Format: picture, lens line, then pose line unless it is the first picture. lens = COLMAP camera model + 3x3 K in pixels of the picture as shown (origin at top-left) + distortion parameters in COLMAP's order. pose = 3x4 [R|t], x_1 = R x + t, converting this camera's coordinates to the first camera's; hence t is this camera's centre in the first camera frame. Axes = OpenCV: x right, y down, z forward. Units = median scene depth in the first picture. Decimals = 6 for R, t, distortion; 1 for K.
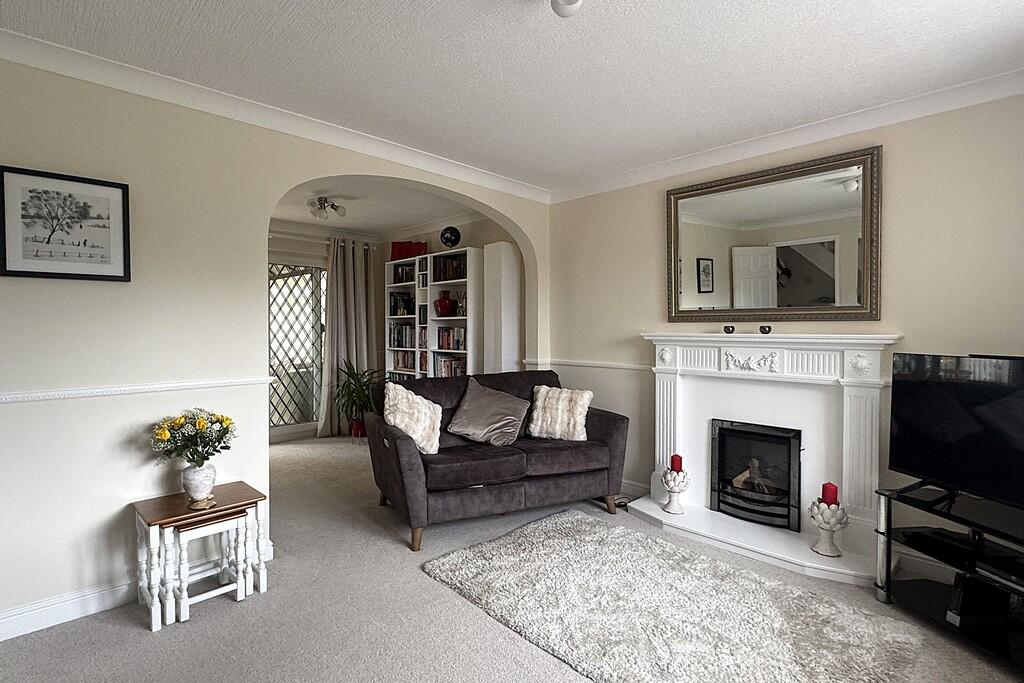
lens RADIAL K [[494.4, 0, 511.2], [0, 494.4, 340.3], [0, 0, 1]] dist [-0.014647, -0.000514]
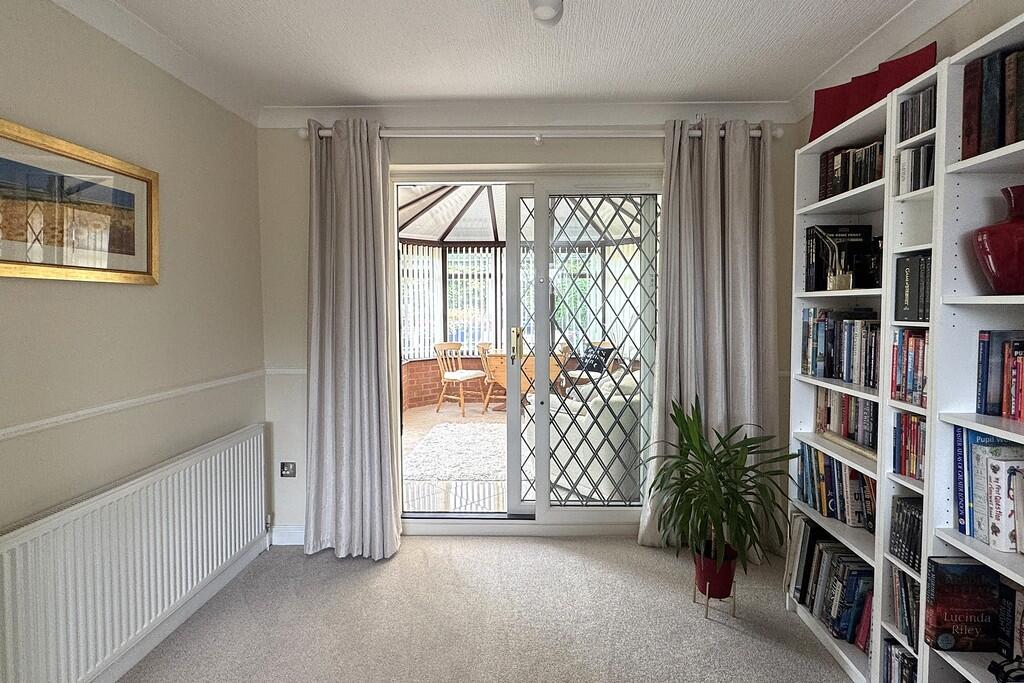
lens RADIAL K [[494.4, 0, 534.7], [0, 494.4, 322.1], [0, 0, 1]] dist [-0.014647, -0.000514]
pose [[0.669273, 0.027647, -0.742502, -0.110399], [-0.016349, 0.999614, 0.022483, -0.032786], [0.742836, -0.002908, 0.669467, 0.629521]]
